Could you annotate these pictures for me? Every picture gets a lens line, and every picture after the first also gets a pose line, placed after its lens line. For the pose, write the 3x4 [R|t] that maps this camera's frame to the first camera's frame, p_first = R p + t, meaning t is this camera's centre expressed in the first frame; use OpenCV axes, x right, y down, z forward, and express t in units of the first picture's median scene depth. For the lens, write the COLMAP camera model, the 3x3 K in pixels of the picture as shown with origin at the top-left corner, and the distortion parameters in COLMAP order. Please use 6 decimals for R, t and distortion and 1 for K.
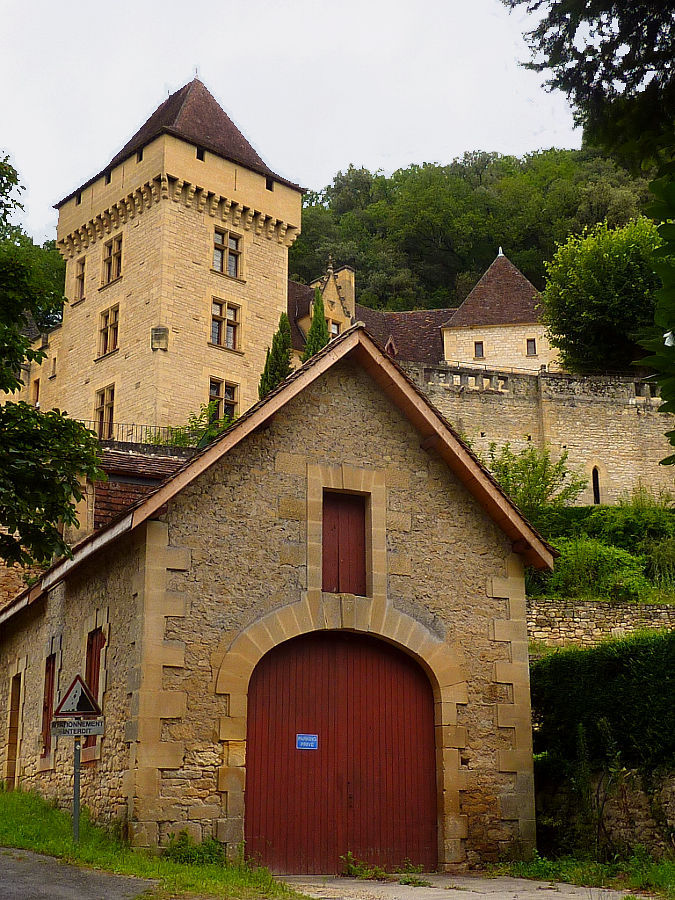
lens RADIAL K [[1265.9, 0, 337.5], [0, 1265.9, 450.0], [0, 0, 1]] dist [-0.005640, -0.001193]
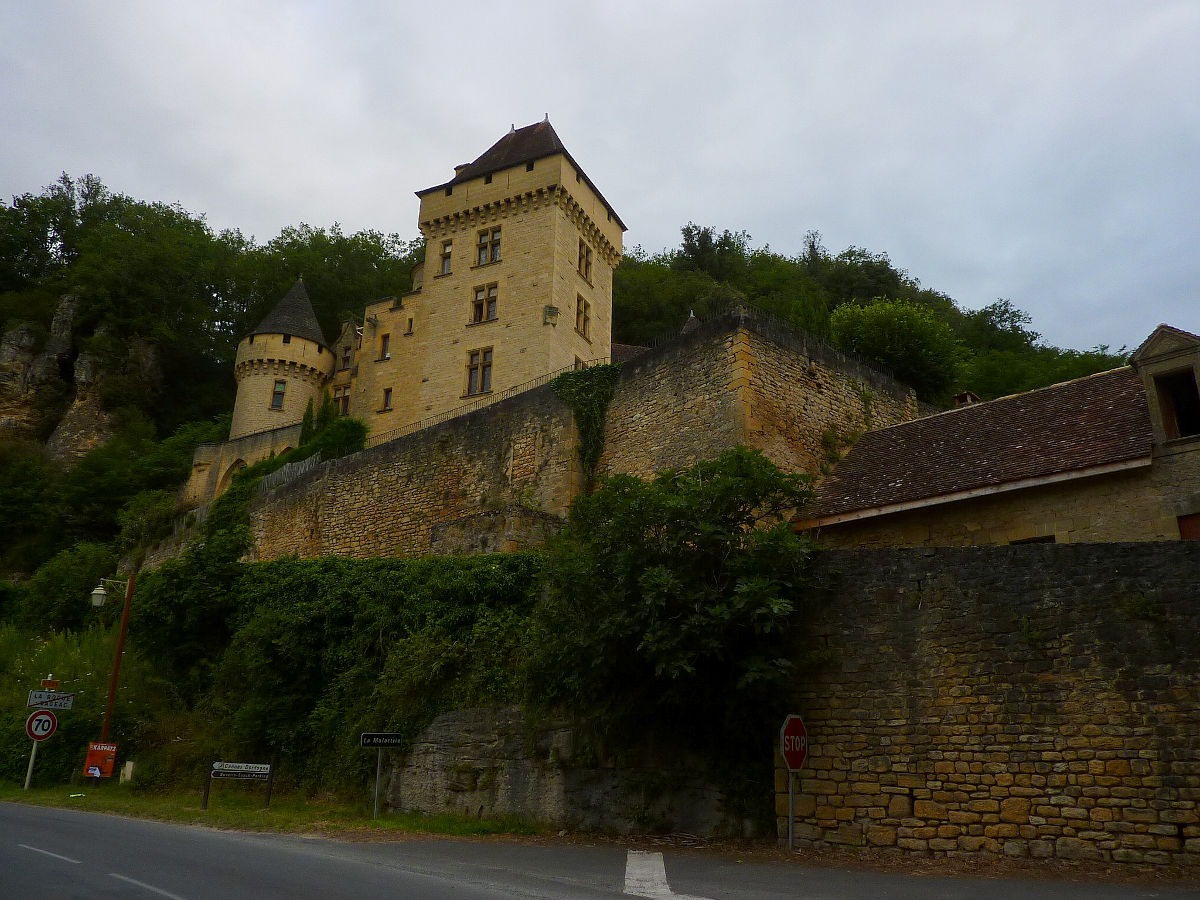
lens RADIAL K [[886.1, 0, 624.8], [0, 886.1, 451.7], [0, 0, 1]] dist [-0.002138, -0.002224]
pose [[0.914809, 0.144499, 0.377153, -0.348063], [-0.128248, 0.989408, -0.067998, 0.081748], [-0.382984, 0.013836, 0.923651, 0.186064]]
